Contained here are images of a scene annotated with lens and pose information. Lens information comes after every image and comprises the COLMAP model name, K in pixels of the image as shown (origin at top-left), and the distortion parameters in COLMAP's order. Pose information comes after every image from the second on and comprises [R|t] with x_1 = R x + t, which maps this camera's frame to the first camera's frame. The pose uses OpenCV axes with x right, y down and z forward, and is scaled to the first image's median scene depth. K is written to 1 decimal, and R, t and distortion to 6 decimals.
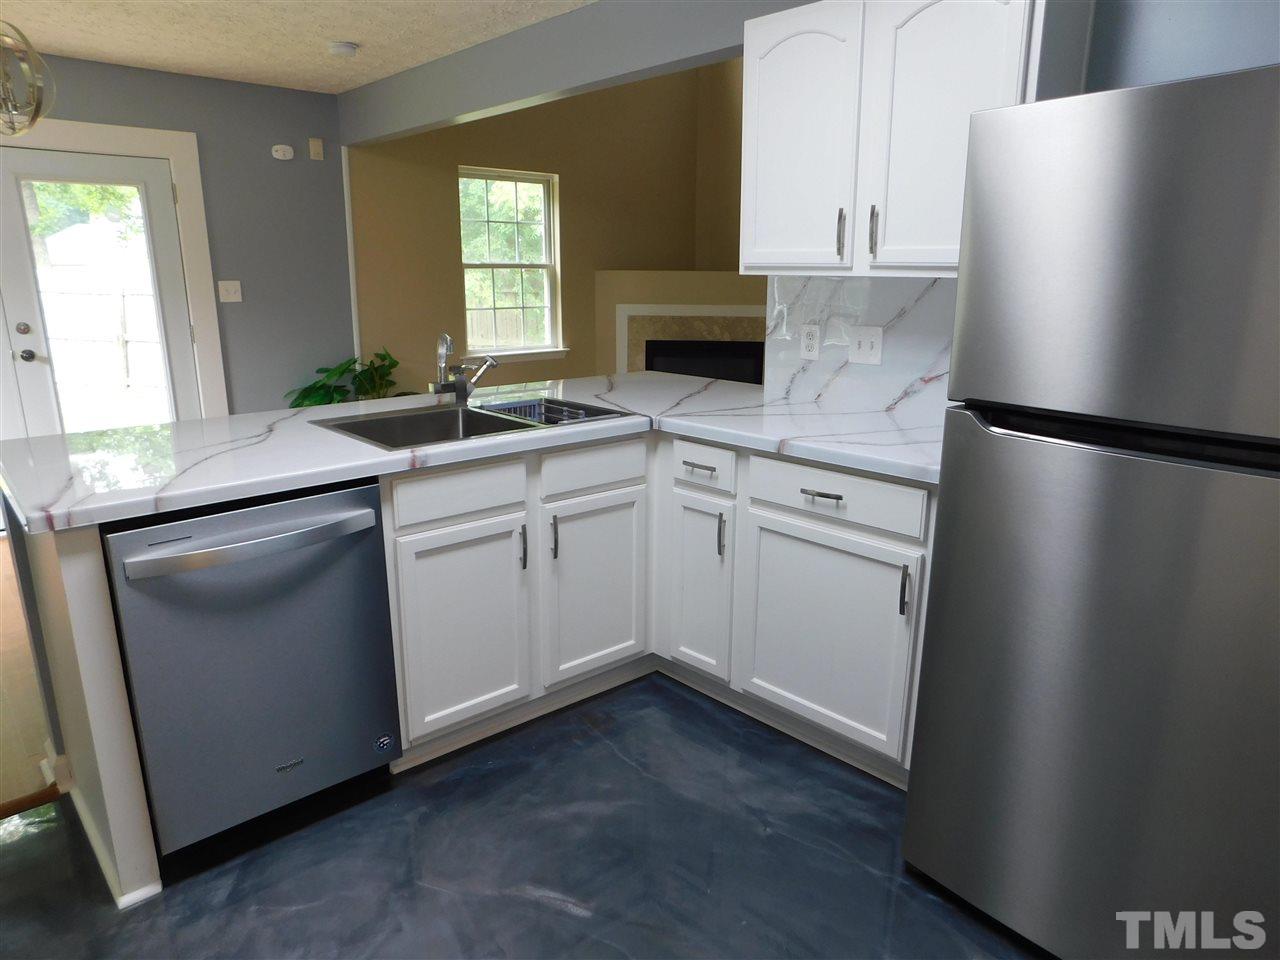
lens RADIAL K [[832.5, 0, 640.0], [0, 832.5, 480.0], [0, 0, 1]] dist [-0.061351, 0.000100]
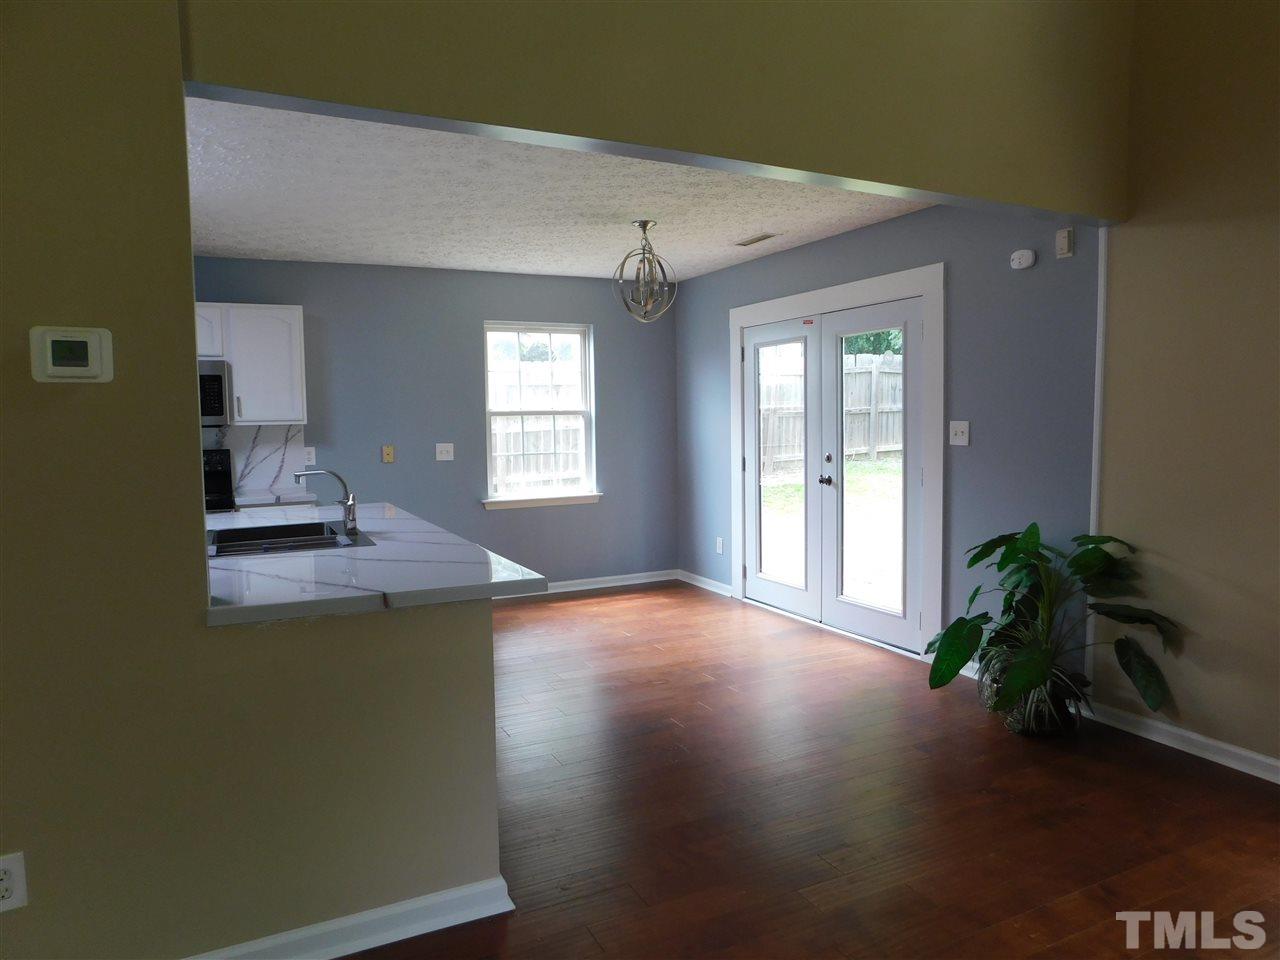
lens RADIAL K [[832.5, 0, 640.0], [0, 832.5, 480.0], [0, 0, 1]] dist [-0.061351, 0.000100]
pose [[-0.294893, 0.075333, -0.952556, 0.619884], [-0.221096, 0.964455, 0.144721, -0.351149], [0.929599, 0.253283, -0.267755, 1.385266]]
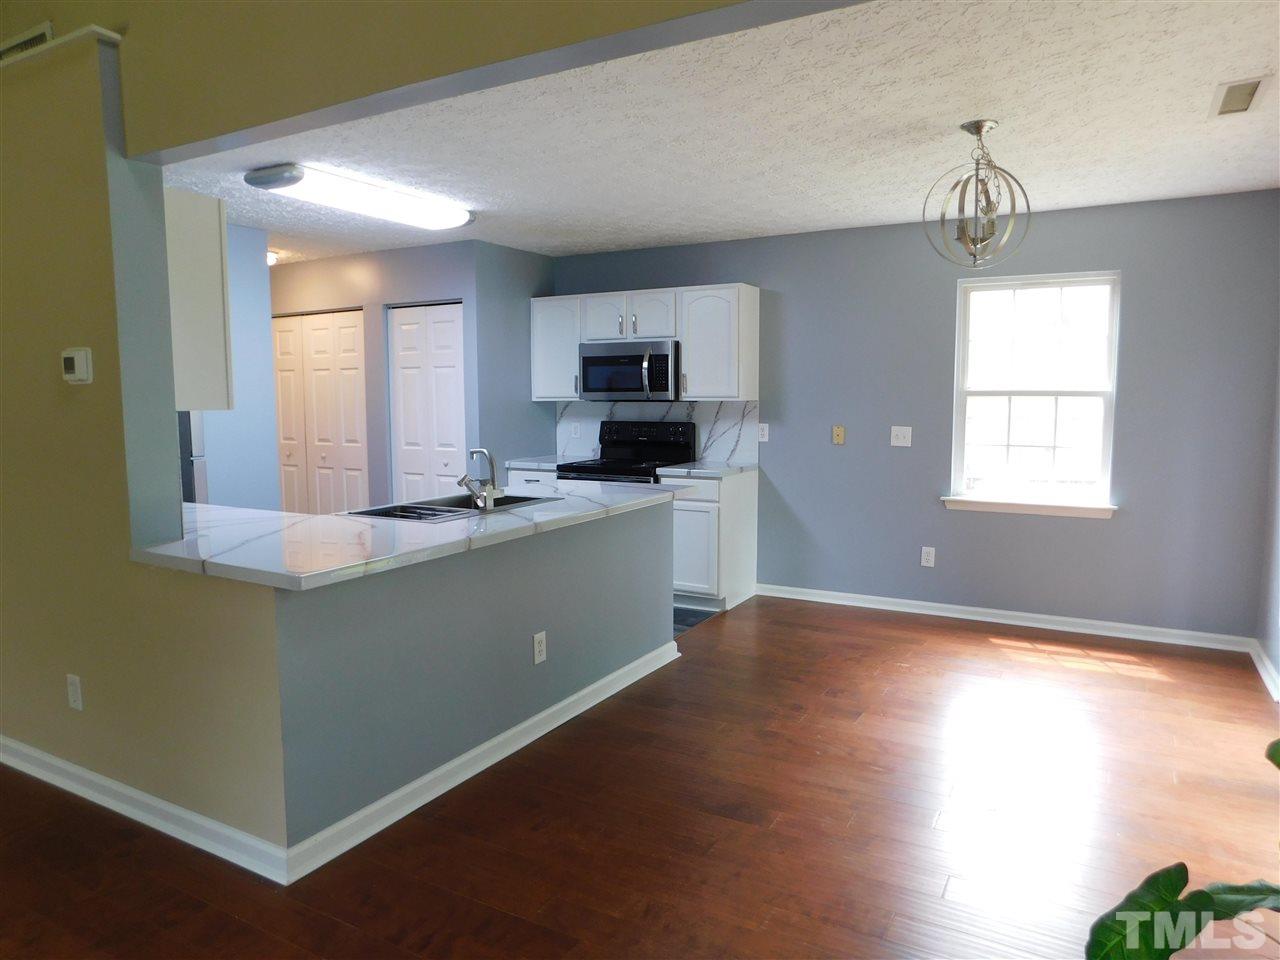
lens RADIAL K [[832.5, 0, 640.0], [0, 832.5, 480.0], [0, 0, 1]] dist [-0.061351, 0.000100]
pose [[-0.958994, 0.032628, -0.281540, -0.076098], [-0.067137, 0.938928, 0.337499, -0.472273], [0.275358, 0.342562, -0.898237, 1.790175]]
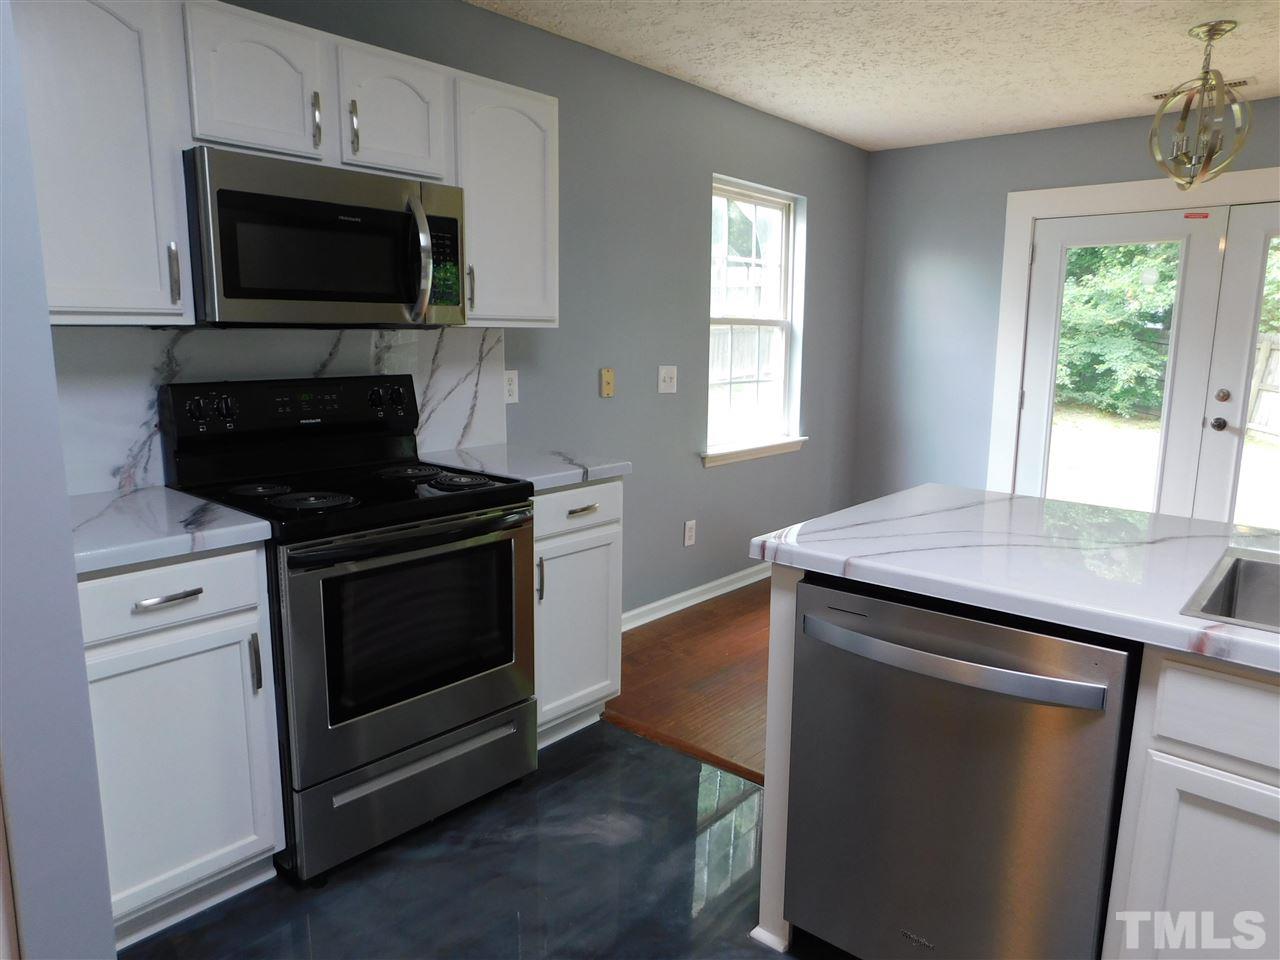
lens RADIAL K [[852.3, 0, 655.2], [0, 852.3, 464.9], [0, 0, 1]] dist [0.001445, 0.002495]
pose [[0.109160, 0.157139, -0.981525, 0.180580], [-0.262626, 0.956898, 0.123988, -0.079052], [0.958703, 0.244240, 0.145724, 0.316418]]
